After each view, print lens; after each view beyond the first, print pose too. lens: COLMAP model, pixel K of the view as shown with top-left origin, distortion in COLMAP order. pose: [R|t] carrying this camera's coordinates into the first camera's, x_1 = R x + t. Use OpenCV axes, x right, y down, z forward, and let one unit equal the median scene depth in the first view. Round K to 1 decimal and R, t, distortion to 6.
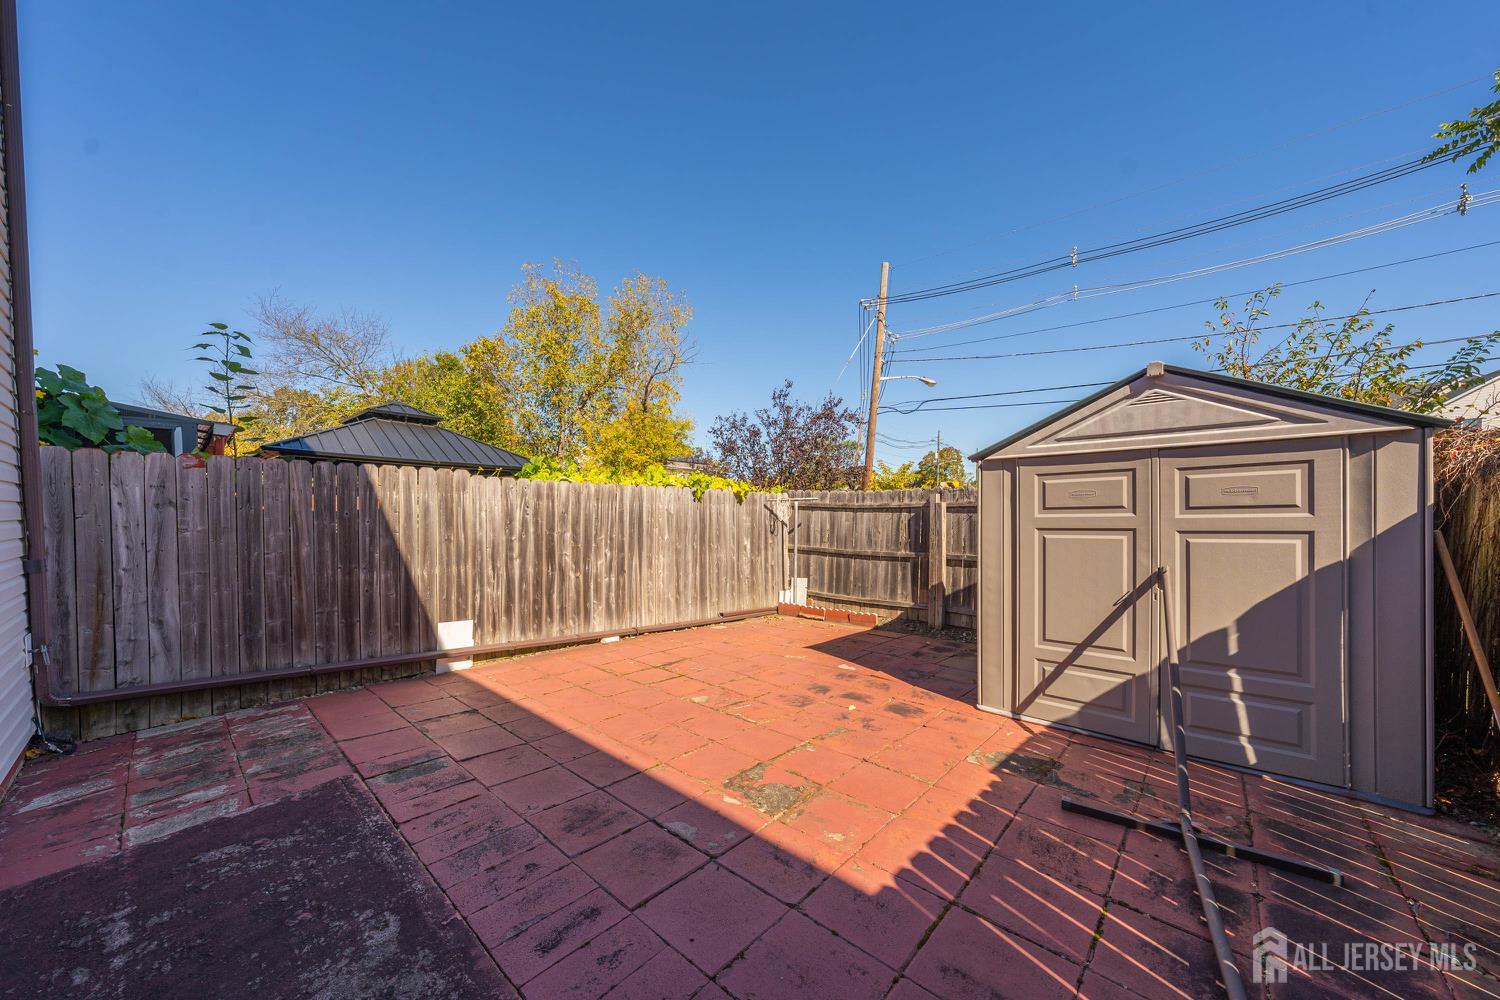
lens RADIAL K [[541.8, 0, 745.9], [0, 541.8, 531.3], [0, 0, 1]] dist [0.000392, -0.000024]
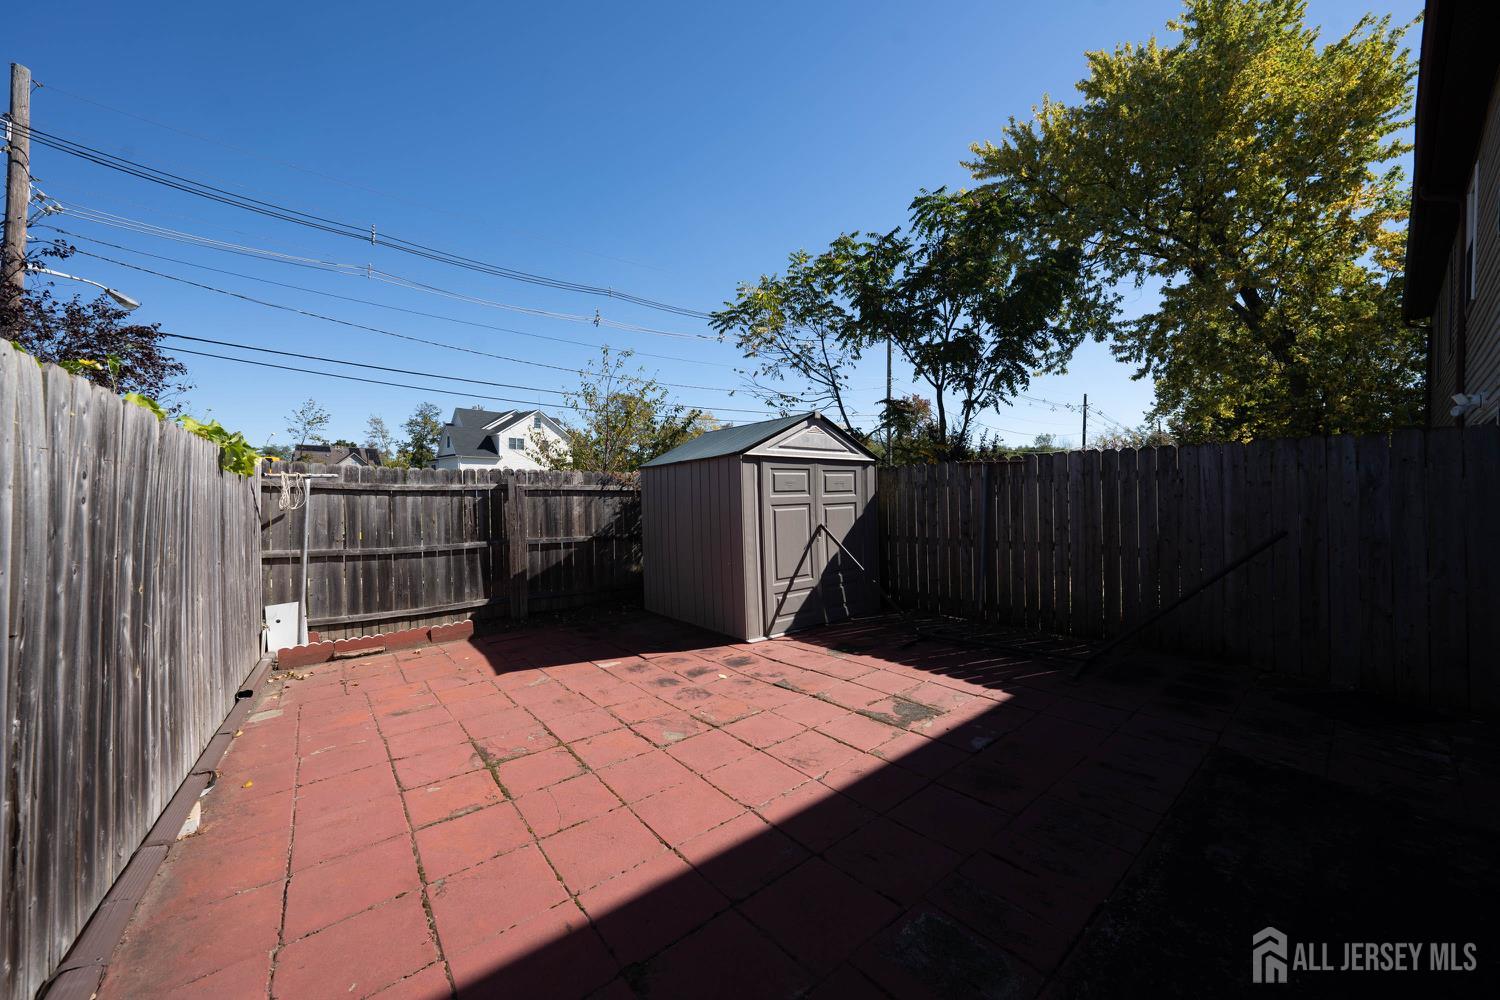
lens RADIAL K [[530.4, 0, 750.0], [0, 530.4, 500.0], [0, 0, 1]] dist [-0.004317, -0.000152]
pose [[0.142671, -0.008663, 0.989732, -0.827605], [0.040940, 0.999158, 0.002844, -0.023284], [-0.988923, 0.040114, 0.142906, 0.784506]]
